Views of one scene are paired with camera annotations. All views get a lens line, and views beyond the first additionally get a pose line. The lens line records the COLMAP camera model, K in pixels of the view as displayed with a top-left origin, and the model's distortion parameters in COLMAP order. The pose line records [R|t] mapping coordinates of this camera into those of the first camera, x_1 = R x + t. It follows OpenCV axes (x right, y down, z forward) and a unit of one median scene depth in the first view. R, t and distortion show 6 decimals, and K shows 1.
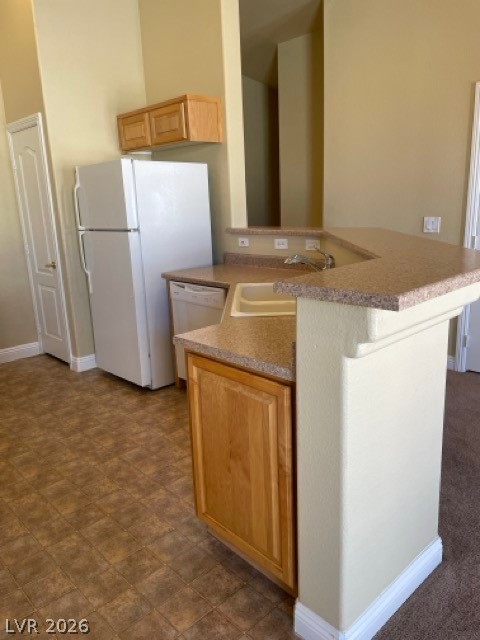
lens RADIAL K [[484.5, 0, 241.4], [0, 484.5, 321.8], [0, 0, 1]] dist [0.086237, -0.108886]
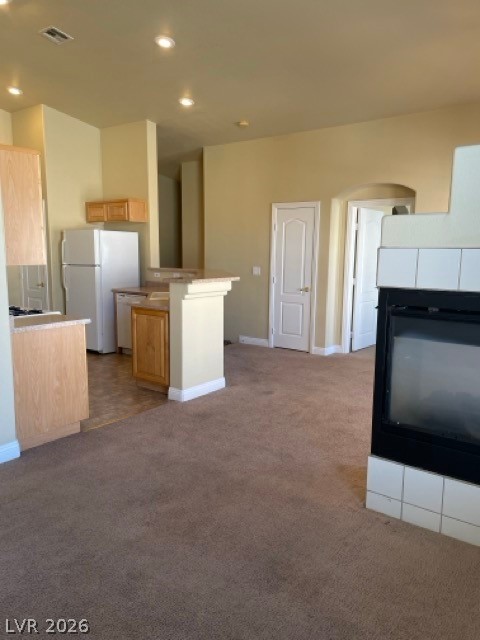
lens RADIAL K [[484.5, 0, 241.4], [0, 484.5, 321.8], [0, 0, 1]] dist [0.086237, -0.108886]
pose [[0.986016, 0.025522, 0.164685, 0.021626], [-0.008588, 0.994672, -0.102729, 0.206474], [-0.166429, 0.099878, 0.980982, -0.876614]]
